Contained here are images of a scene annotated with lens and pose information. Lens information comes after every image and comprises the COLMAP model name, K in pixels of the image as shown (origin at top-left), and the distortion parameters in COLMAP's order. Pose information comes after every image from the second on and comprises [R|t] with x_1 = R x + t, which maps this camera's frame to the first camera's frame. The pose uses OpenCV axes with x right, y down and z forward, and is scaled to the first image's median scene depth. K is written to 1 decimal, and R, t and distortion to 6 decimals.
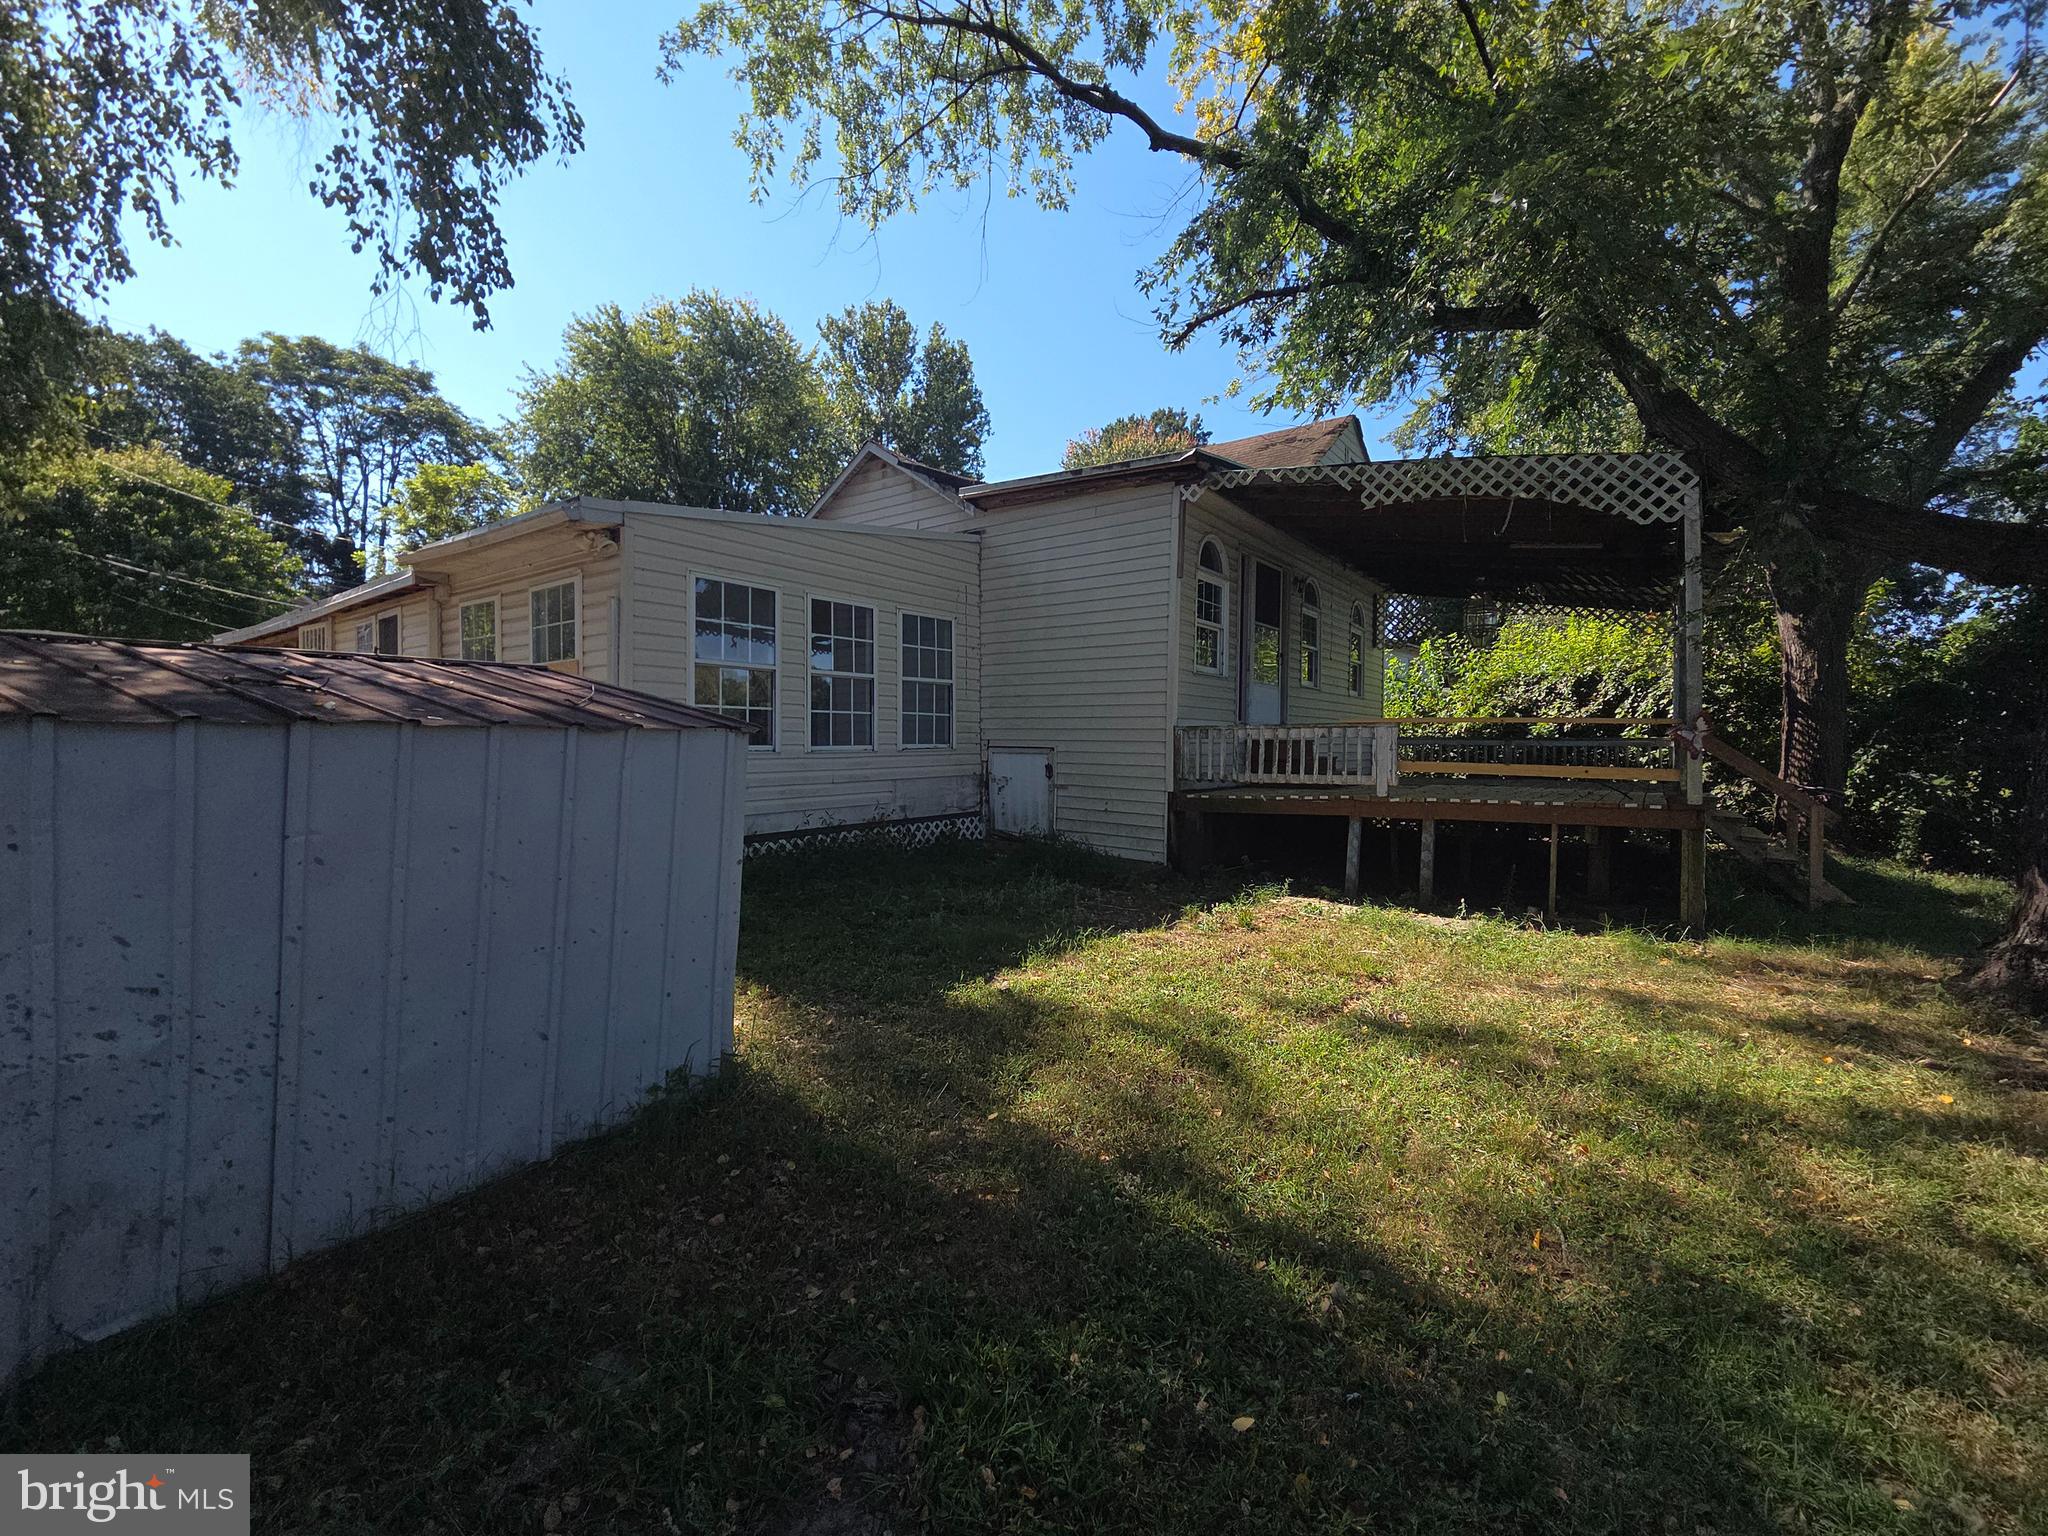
lens RADIAL K [[842.4, 0, 1024.7], [0, 842.4, 759.2], [0, 0, 1]] dist [0.000279, -0.000757]
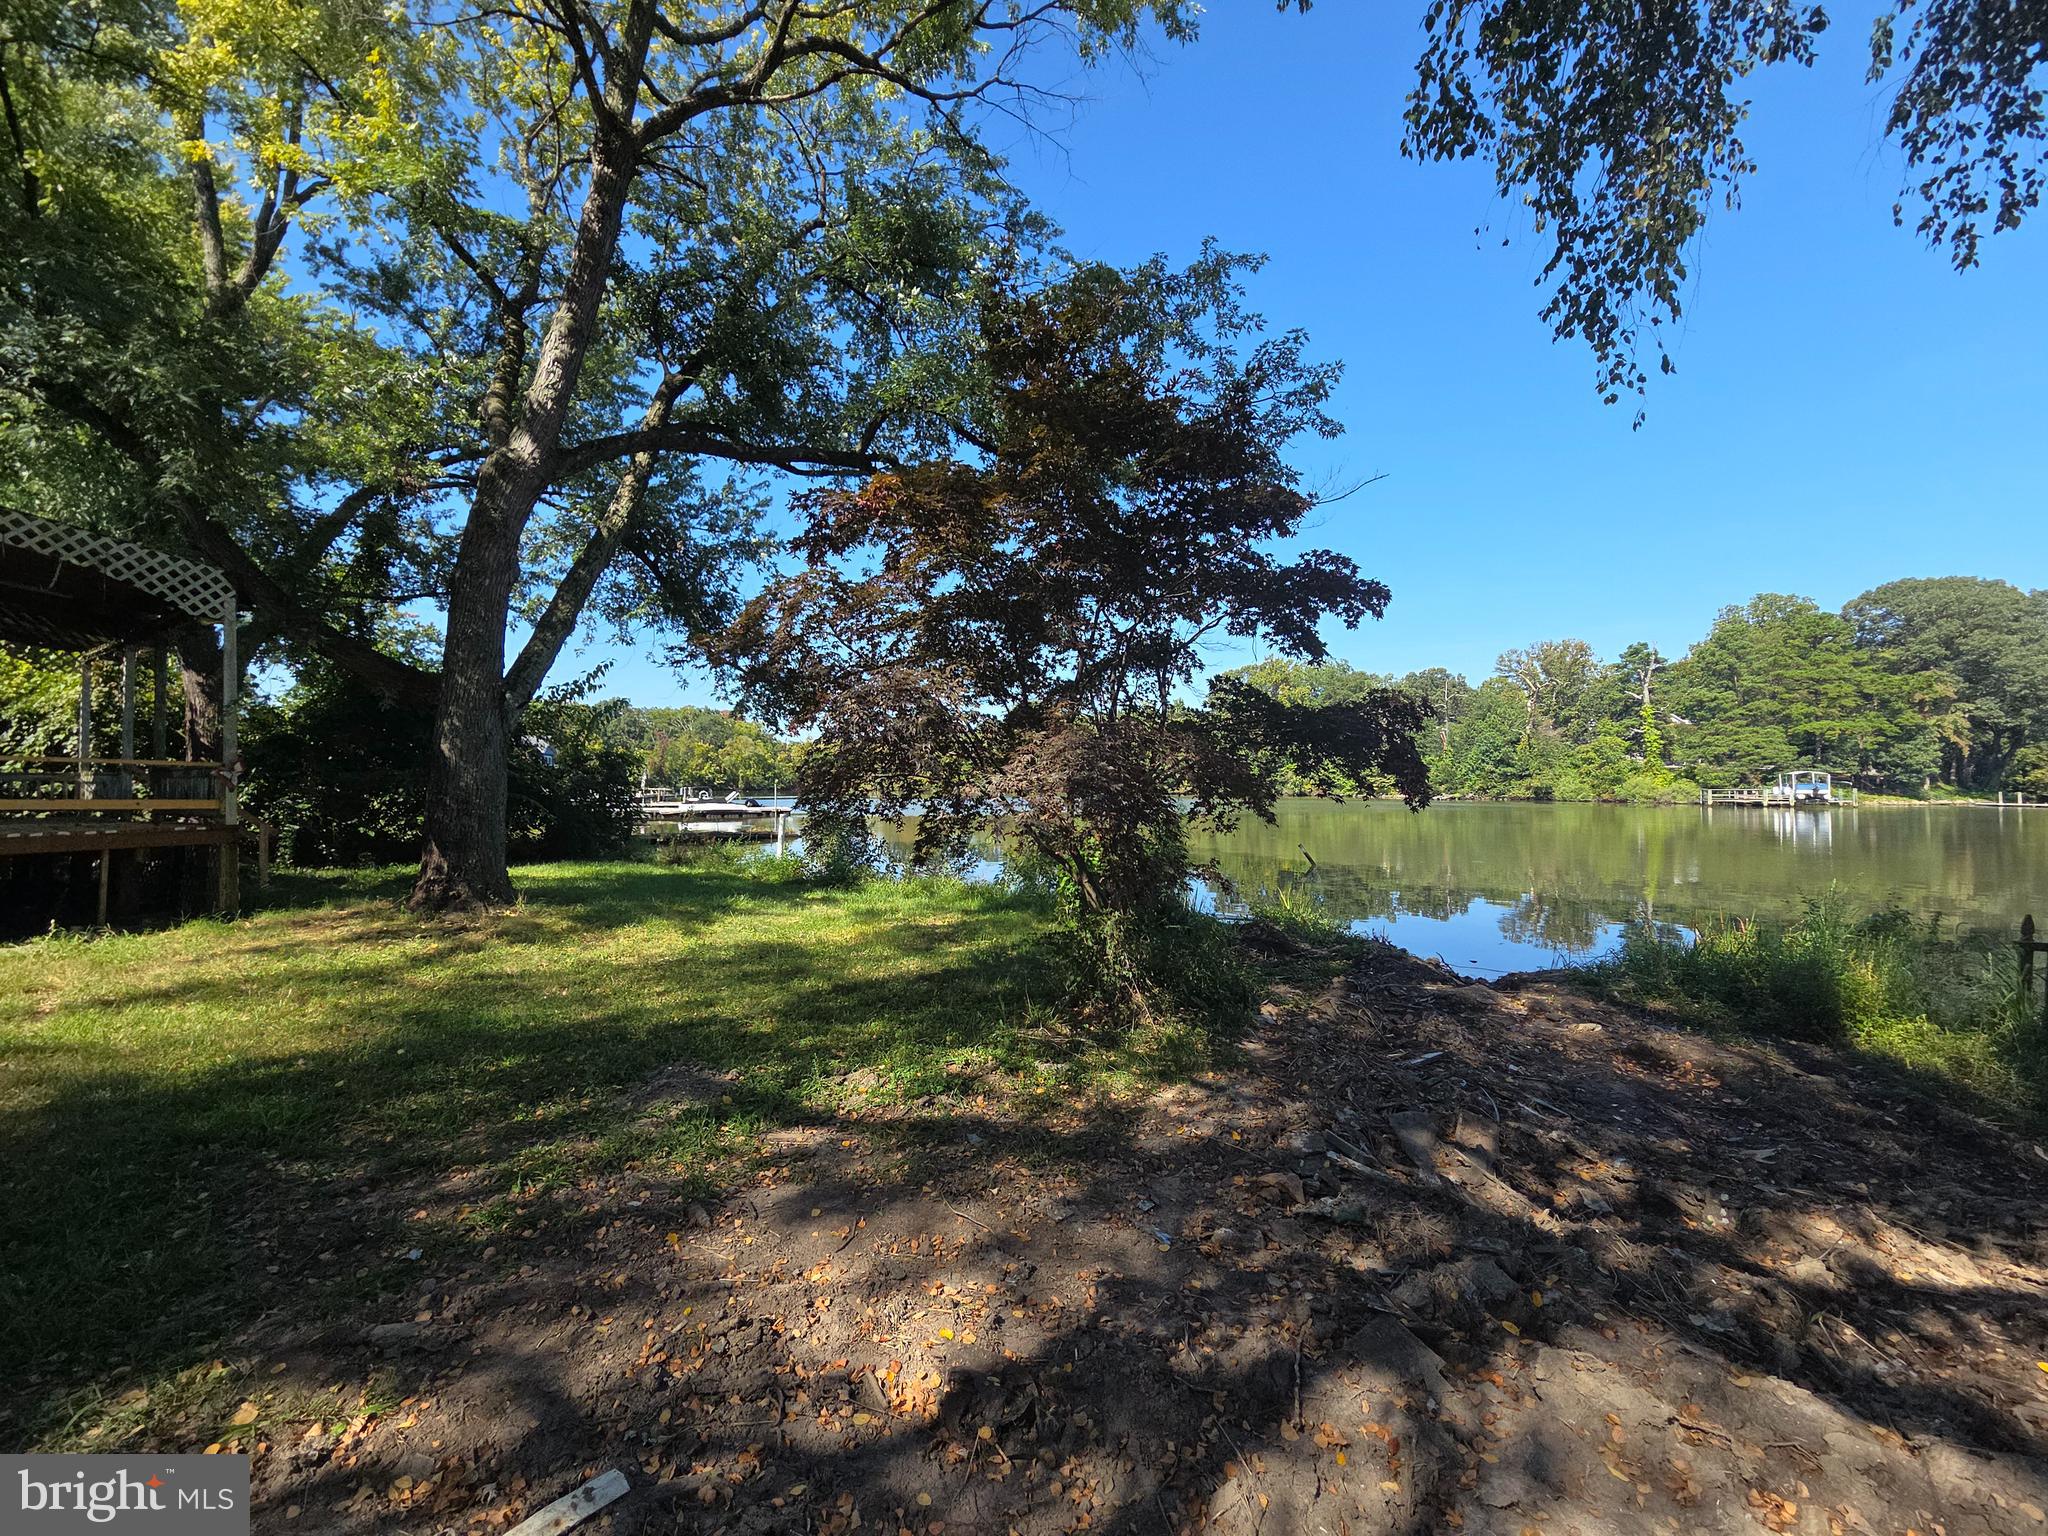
lens RADIAL K [[842.4, 0, 1017.1], [0, 842.4, 770.4], [0, 0, 1]] dist [0.000279, -0.000757]
pose [[-0.046642, 0.009353, 0.998868, -0.631254], [0.014361, 0.999859, -0.008692, -0.004265], [-0.998808, 0.013939, -0.046770, -0.223977]]
